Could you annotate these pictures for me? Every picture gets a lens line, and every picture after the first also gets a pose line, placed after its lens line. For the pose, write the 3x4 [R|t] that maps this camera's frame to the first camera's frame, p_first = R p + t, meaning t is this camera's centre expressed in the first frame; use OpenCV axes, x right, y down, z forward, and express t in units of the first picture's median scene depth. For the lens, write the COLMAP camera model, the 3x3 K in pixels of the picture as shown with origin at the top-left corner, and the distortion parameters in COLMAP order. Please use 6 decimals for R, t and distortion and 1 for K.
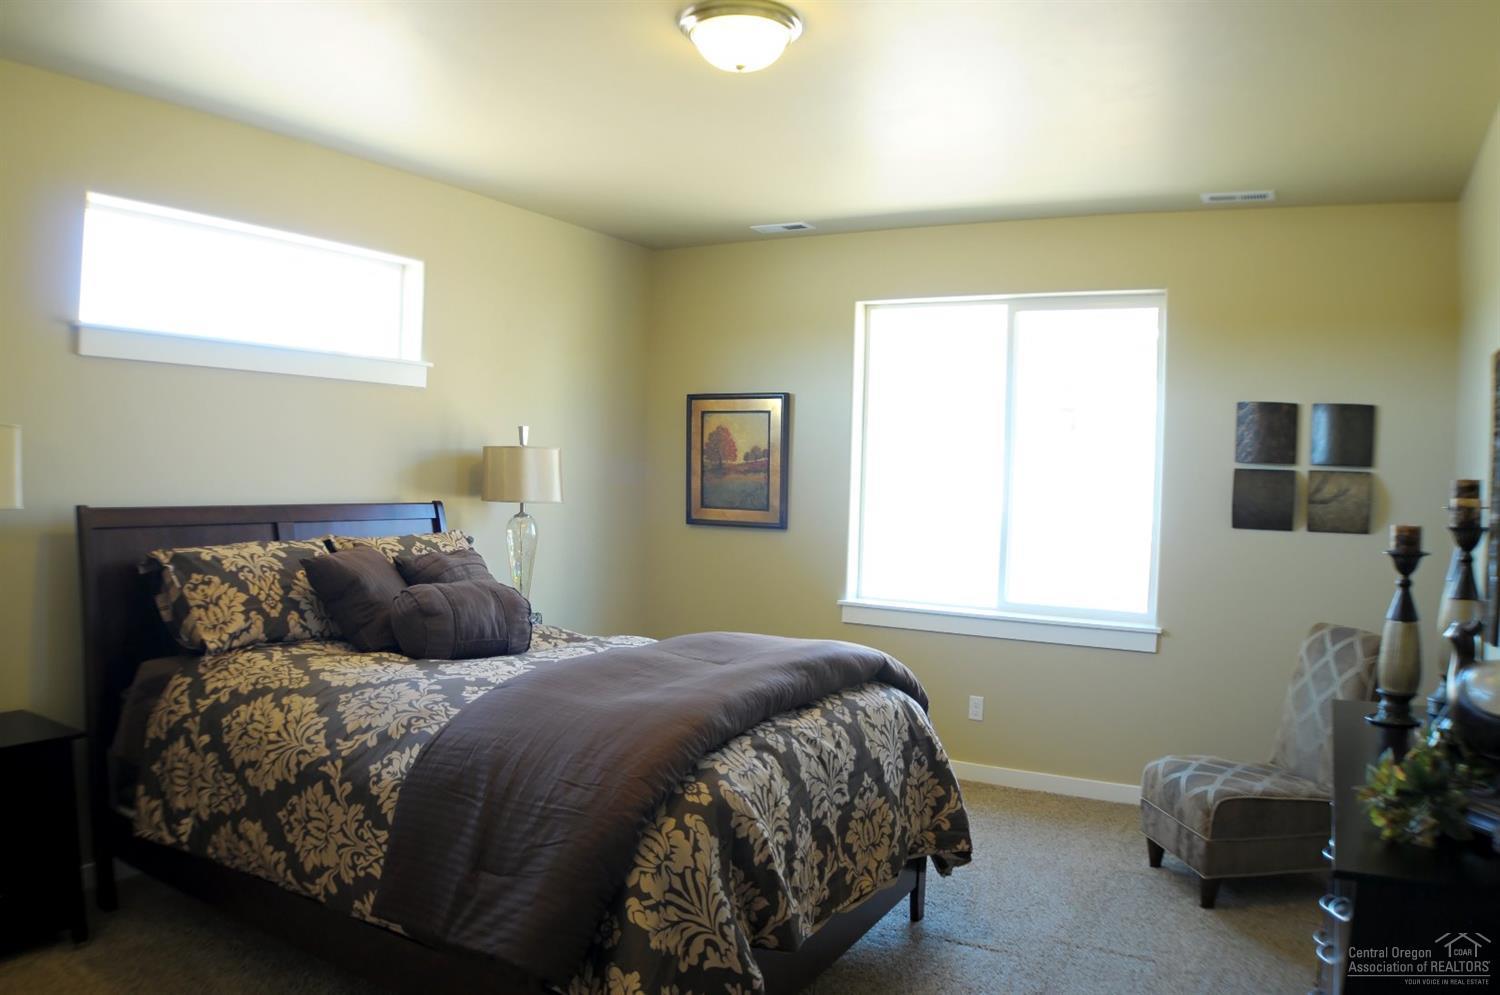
lens RADIAL K [[1089.9, 0, 749.3], [0, 1089.9, 503.8], [0, 0, 1]] dist [-0.215142, 0.070200]
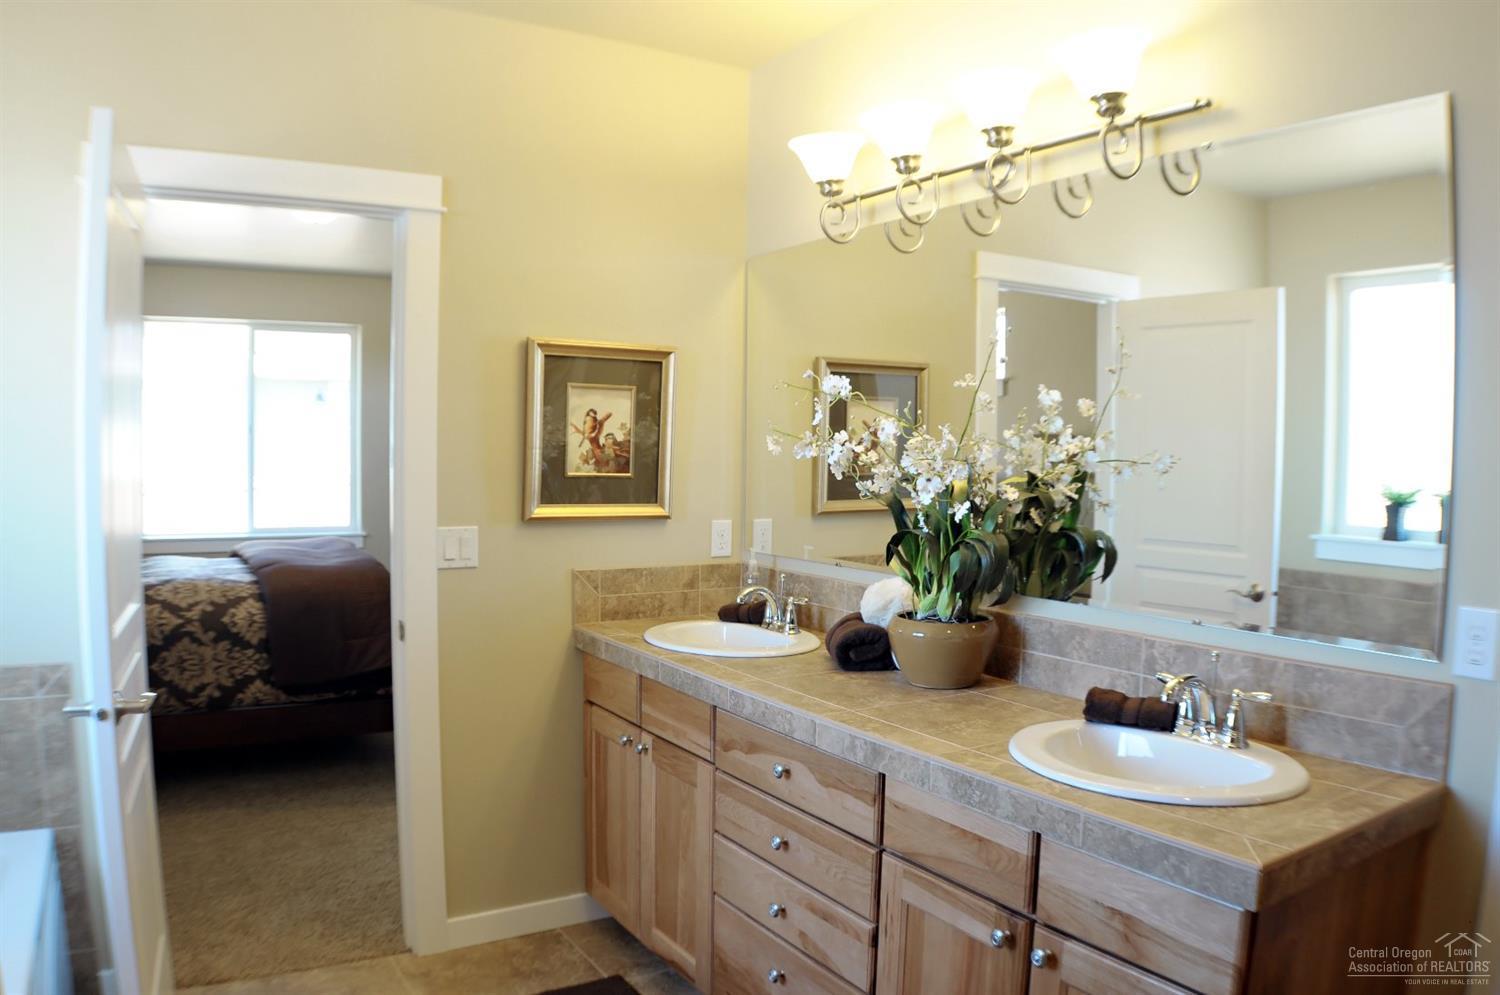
lens RADIAL K [[1089.9, 0, 749.3], [0, 1089.9, 503.8], [0, 0, 1]] dist [-0.215142, 0.070200]
pose [[0.483167, -0.069211, 0.872789, -1.421265], [0.029552, 0.997592, 0.062748, -0.022150], [-0.875030, -0.004525, 0.484048, -0.594244]]
